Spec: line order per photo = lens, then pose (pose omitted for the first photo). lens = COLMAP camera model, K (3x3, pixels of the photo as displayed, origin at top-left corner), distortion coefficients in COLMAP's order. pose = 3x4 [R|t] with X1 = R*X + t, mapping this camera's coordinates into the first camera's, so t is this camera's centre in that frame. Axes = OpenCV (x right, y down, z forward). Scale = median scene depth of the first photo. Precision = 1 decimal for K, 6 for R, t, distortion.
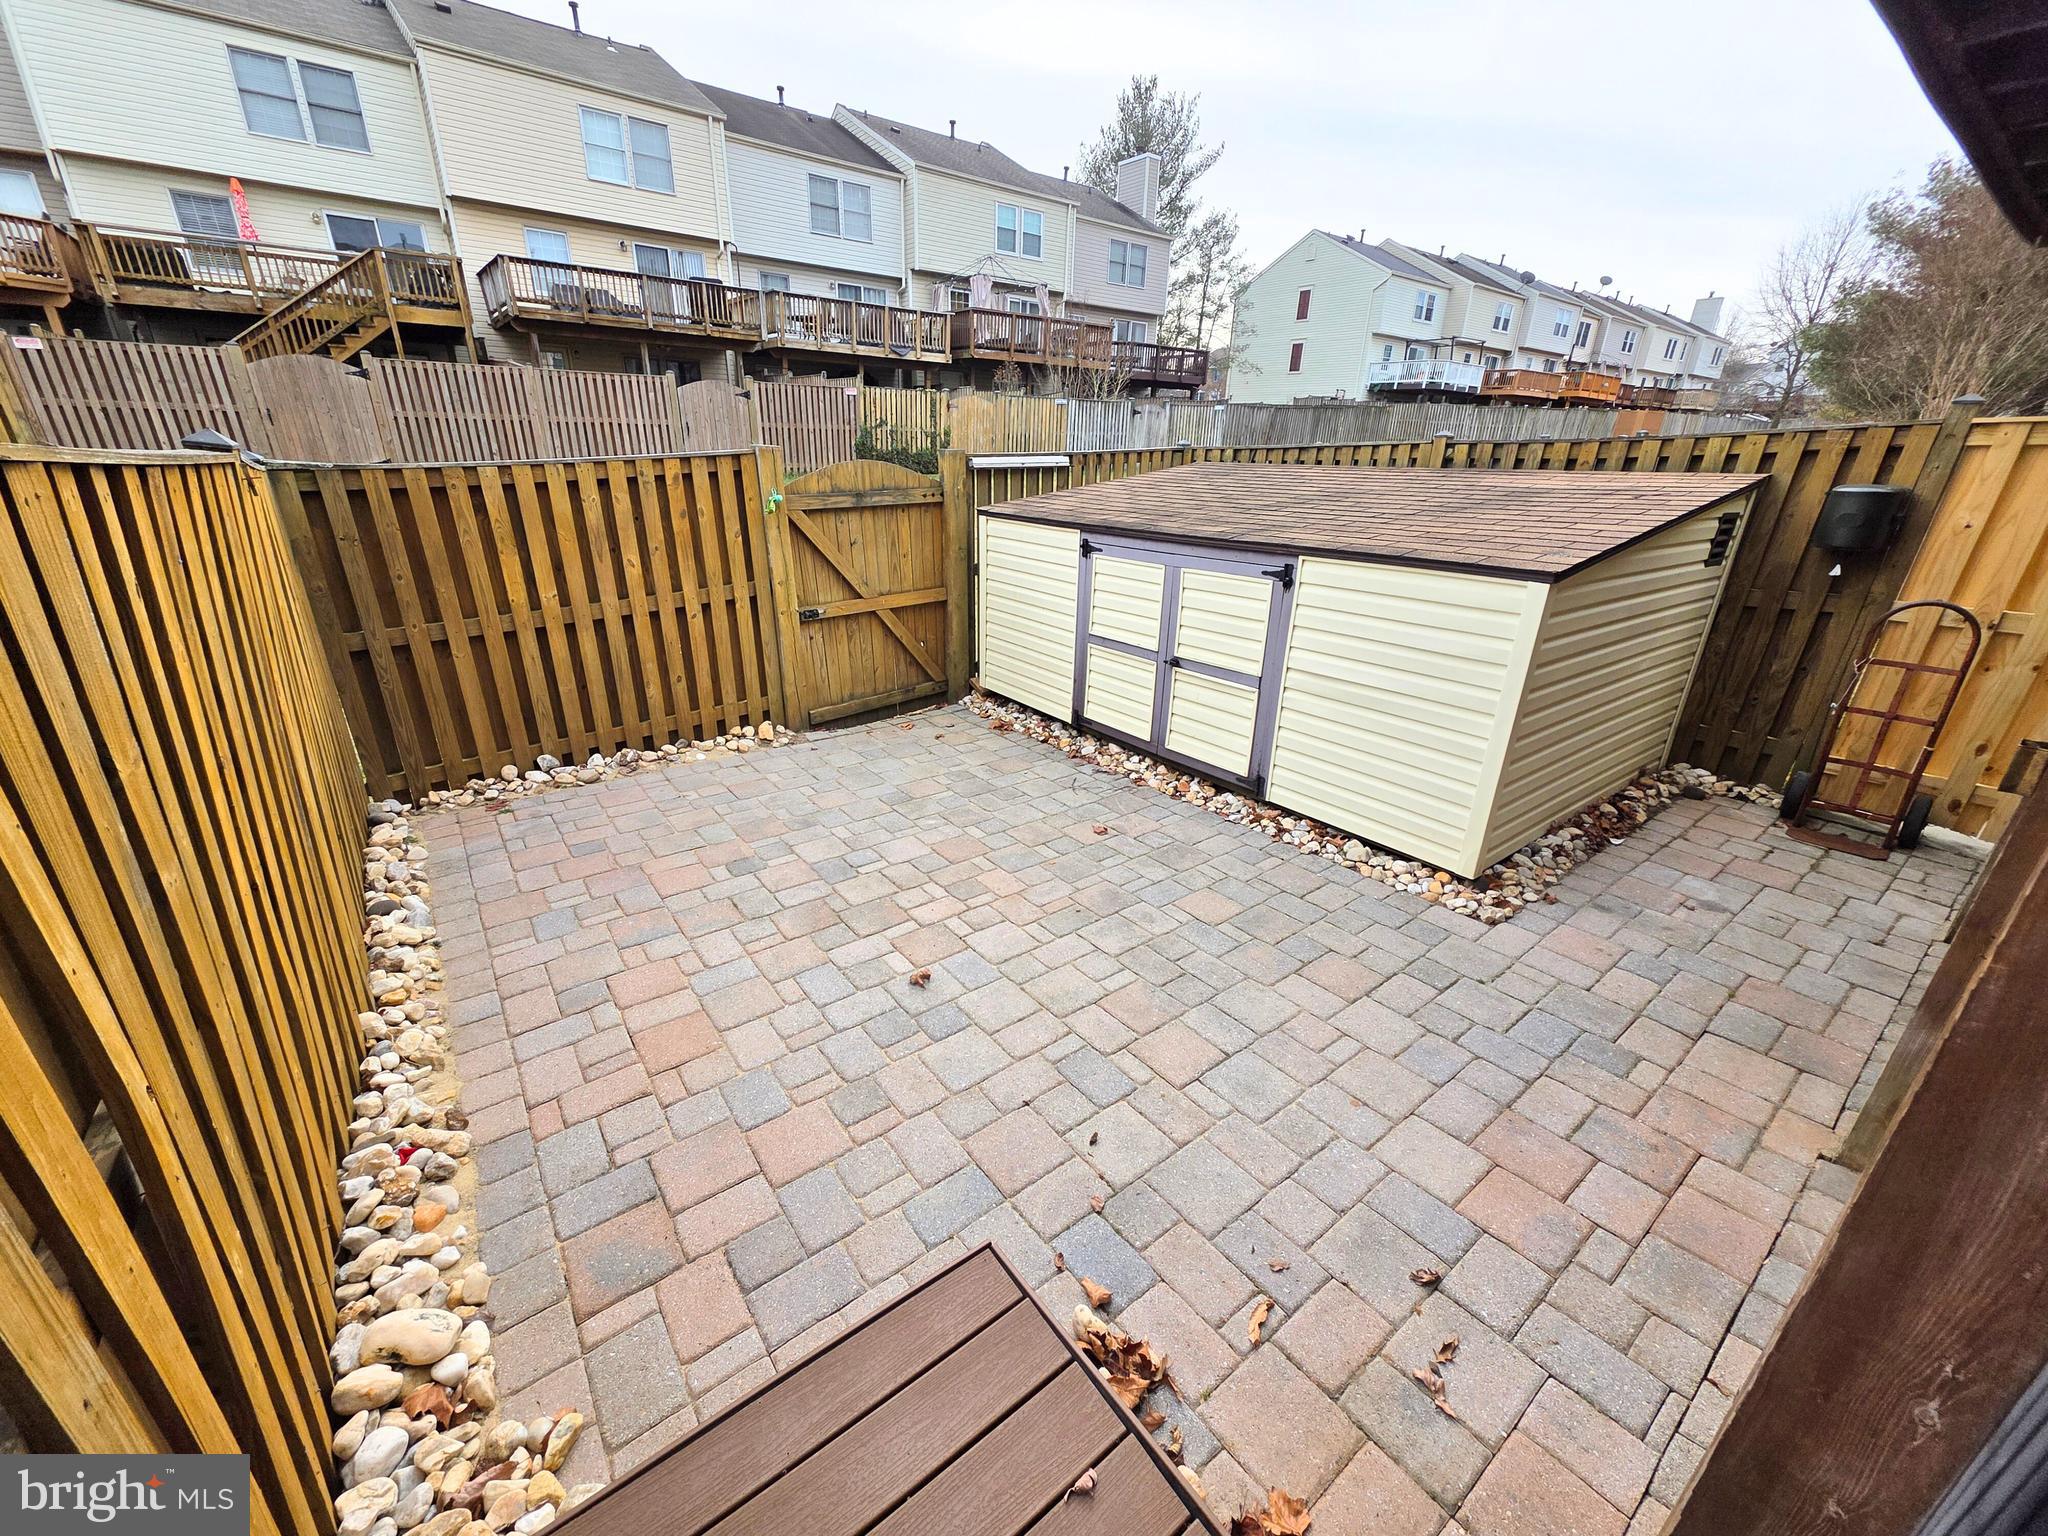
lens RADIAL K [[805.0, 0, 1028.3], [0, 805.0, 772.2], [0, 0, 1]] dist [0.006780, -0.000380]
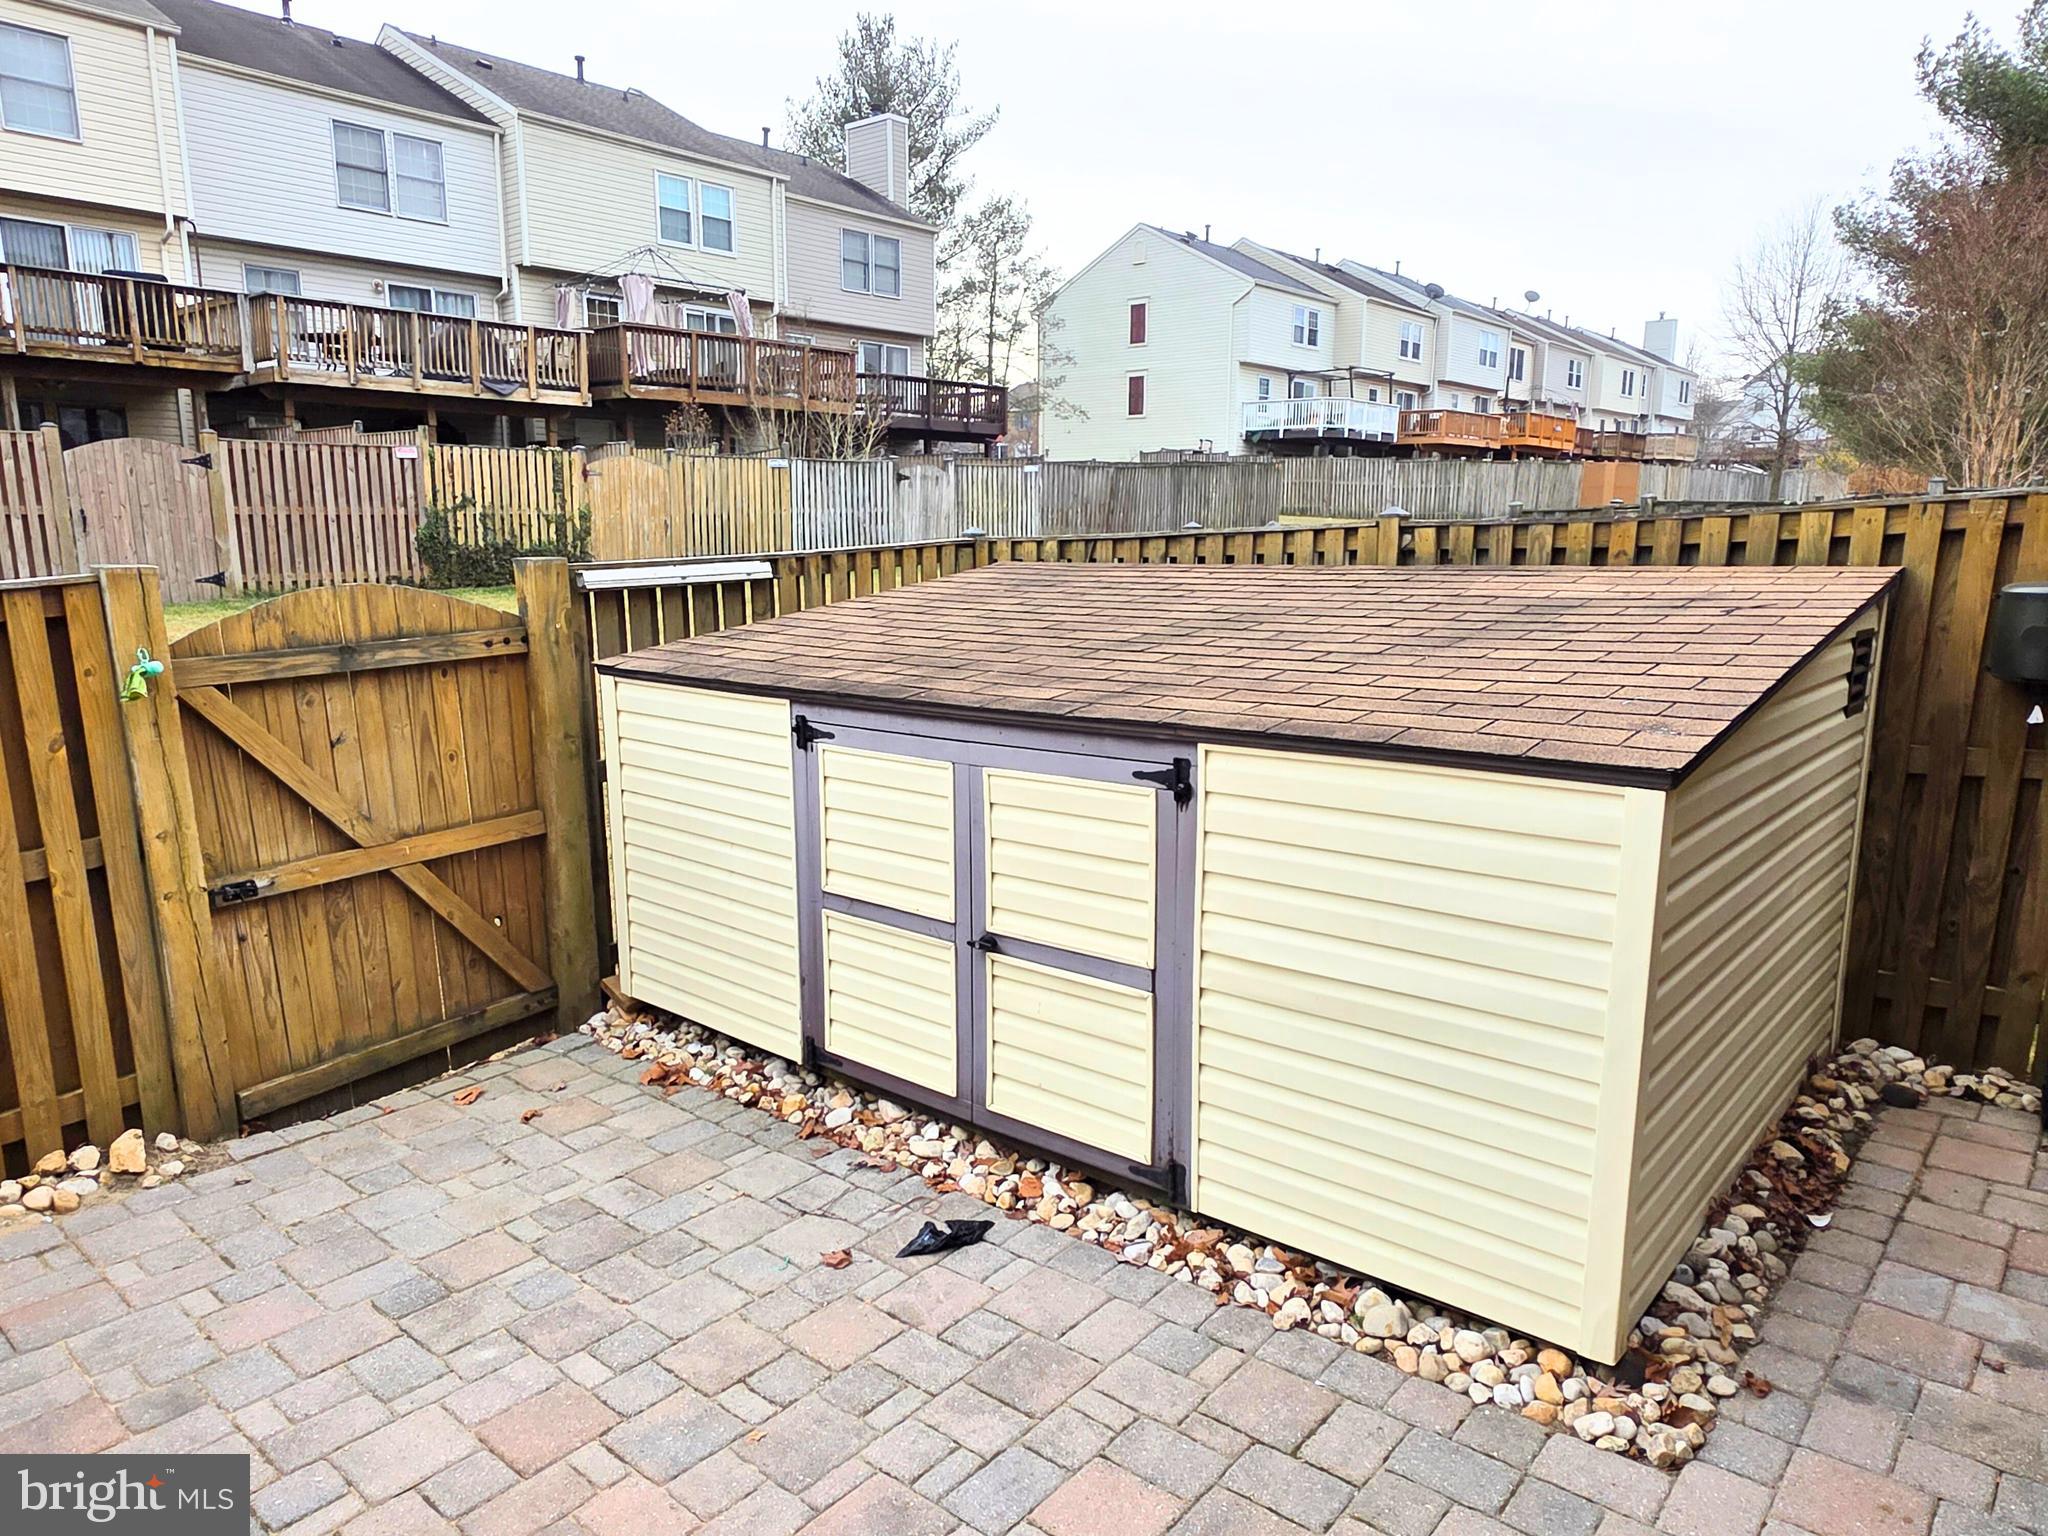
lens RADIAL K [[1332.4, 0, 1026.5], [0, 1332.4, 785.2], [0, 0, 1]] dist [0.011594, -0.004945]
pose [[0.978256, -0.063051, 0.197585, 0.038436], [0.099474, 0.978582, -0.180229, -0.070044], [-0.181990, 0.195965, 0.963575, 0.136042]]
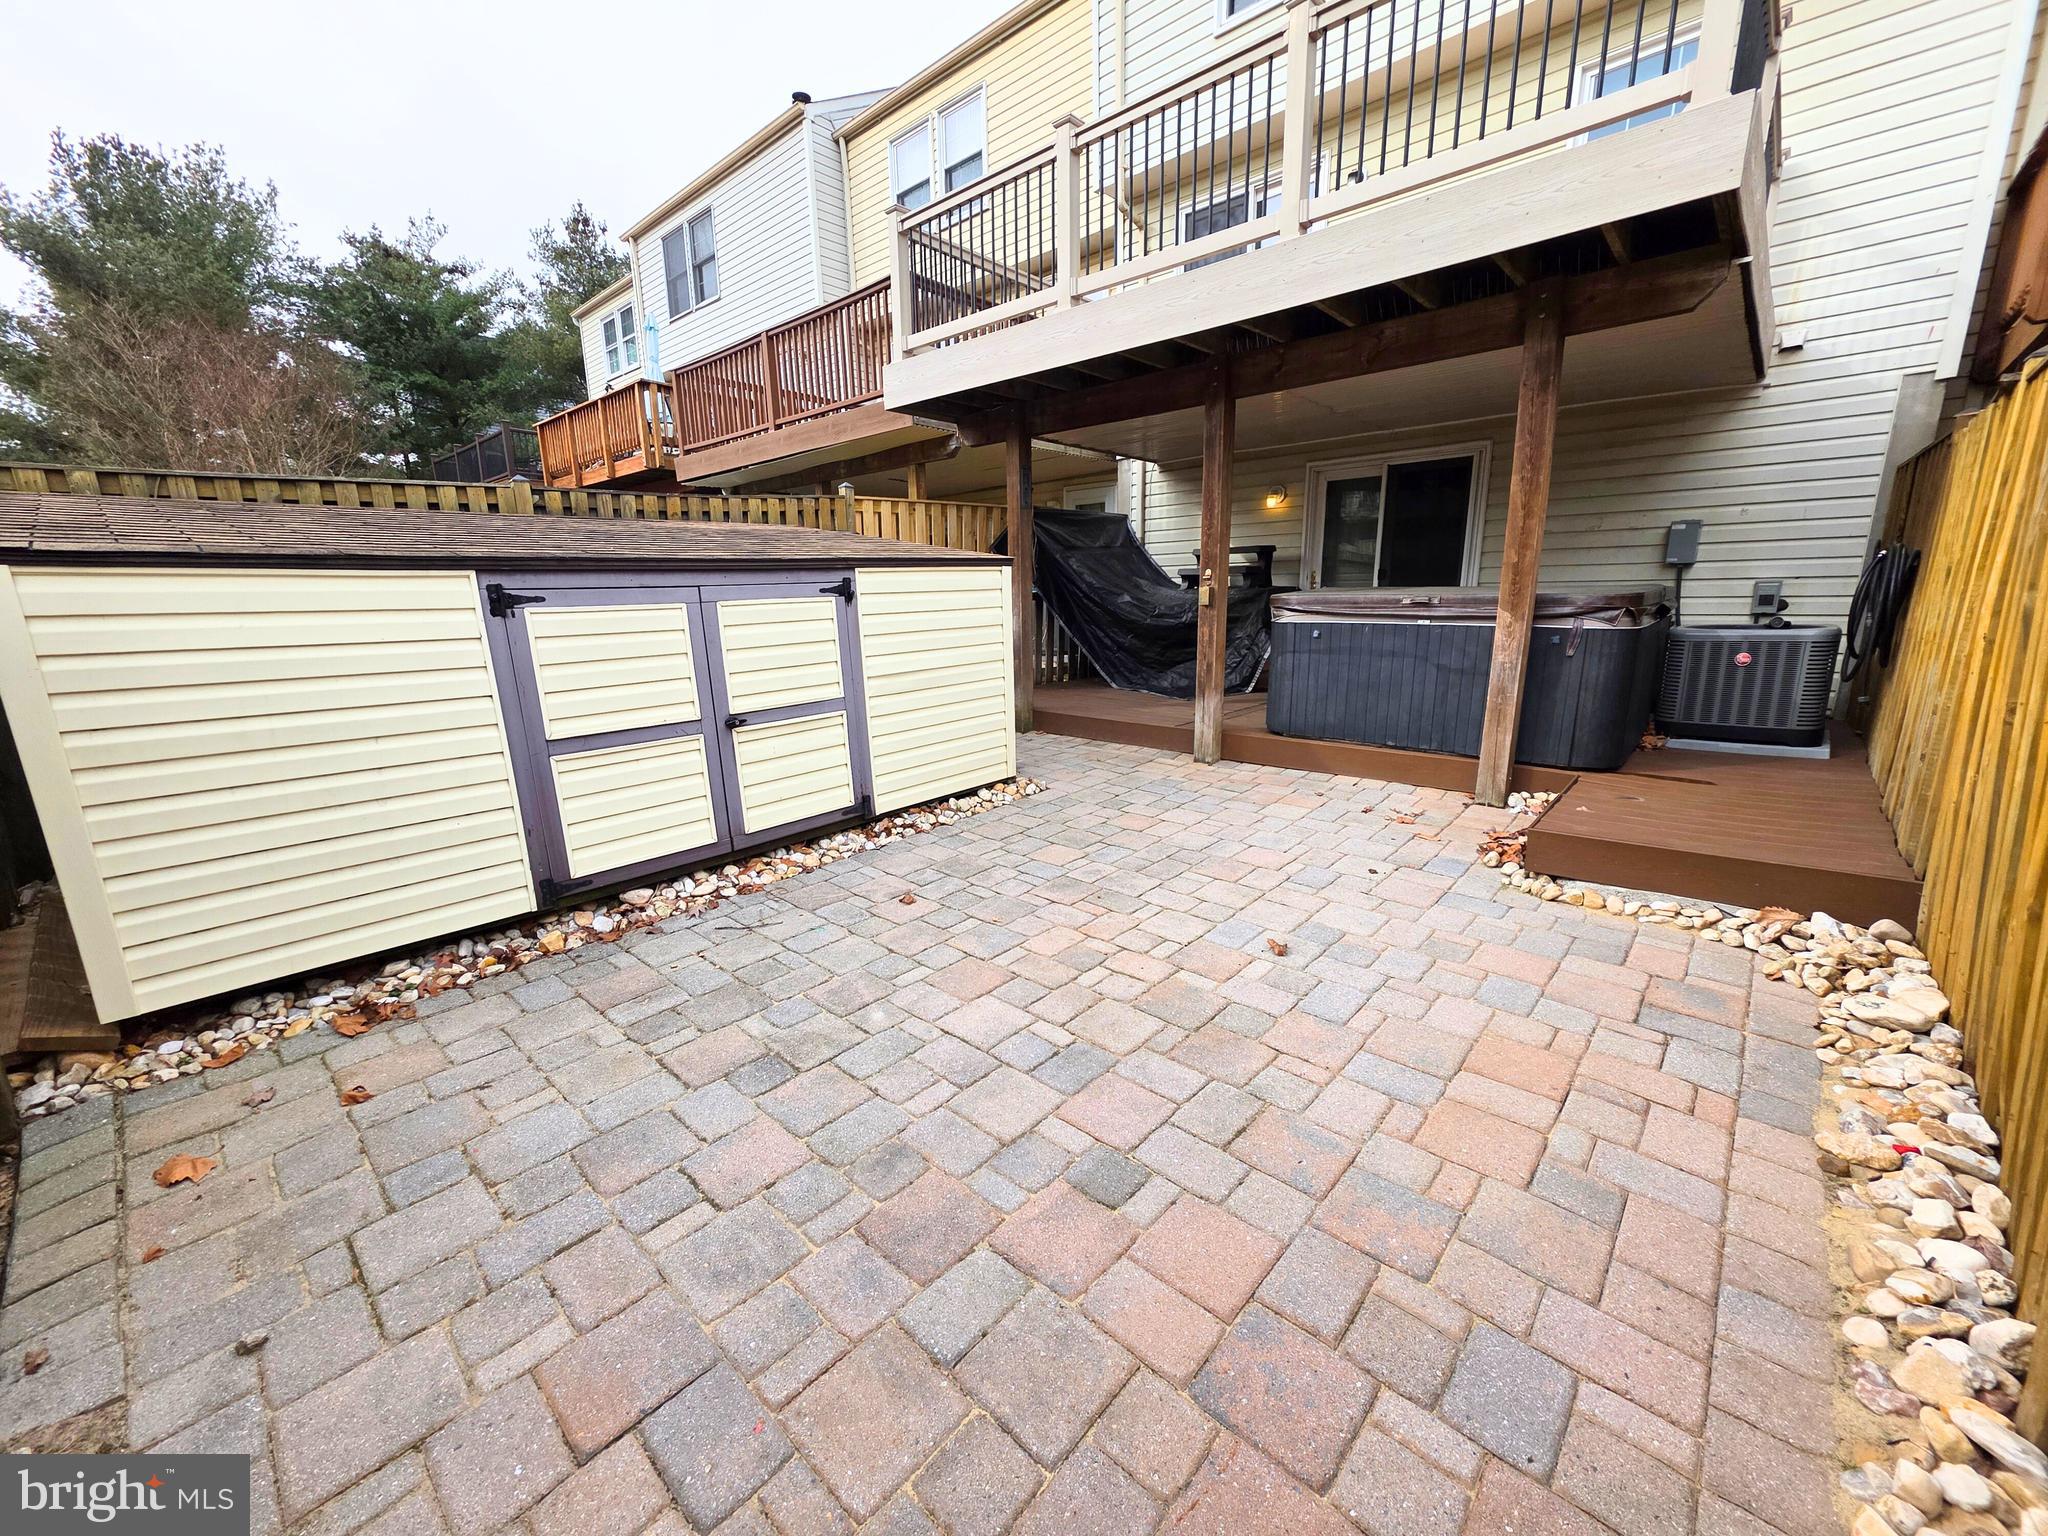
lens RADIAL K [[805.0, 0, 1028.3], [0, 805.0, 772.2], [0, 0, 1]] dist [0.006780, -0.000380]
pose [[-0.177108, -0.237949, 0.954994, -0.549484], [0.380463, 0.878345, 0.289410, -0.186250], [-0.907679, 0.414596, -0.065031, 0.716294]]
